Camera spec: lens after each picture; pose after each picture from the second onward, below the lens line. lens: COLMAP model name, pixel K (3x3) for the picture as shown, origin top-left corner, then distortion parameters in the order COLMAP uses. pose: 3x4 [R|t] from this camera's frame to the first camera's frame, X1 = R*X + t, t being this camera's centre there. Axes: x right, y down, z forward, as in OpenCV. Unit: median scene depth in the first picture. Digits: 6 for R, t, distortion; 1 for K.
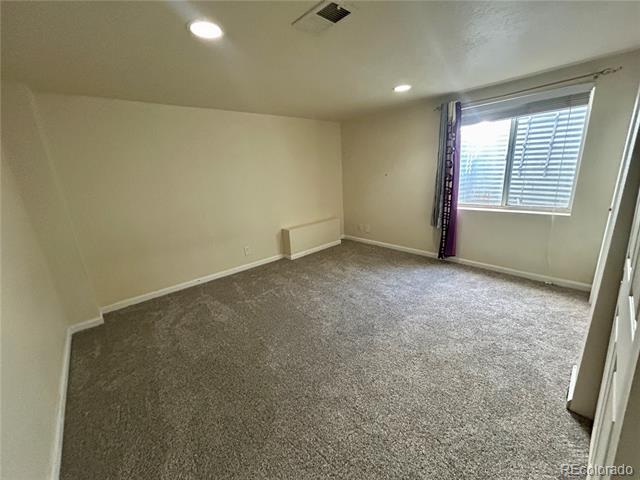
lens RADIAL K [[257.1, 0, 320.4], [0, 257.1, 239.4], [0, 0, 1]] dist [0.000752, 0.000419]
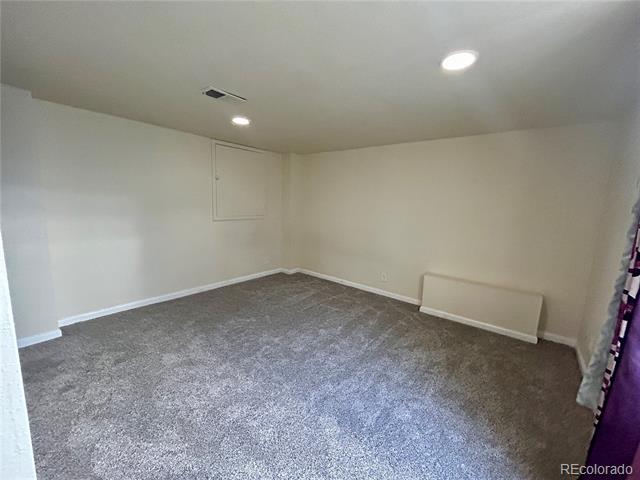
lens RADIAL K [[257.1, 0, 320.4], [0, 257.1, 239.4], [0, 0, 1]] dist [0.000752, 0.000419]
pose [[0.154442, 0.204826, -0.966537, 0.764452], [-0.306700, 0.939885, 0.150171, -0.210147], [0.939193, 0.273244, 0.207978, 0.645095]]
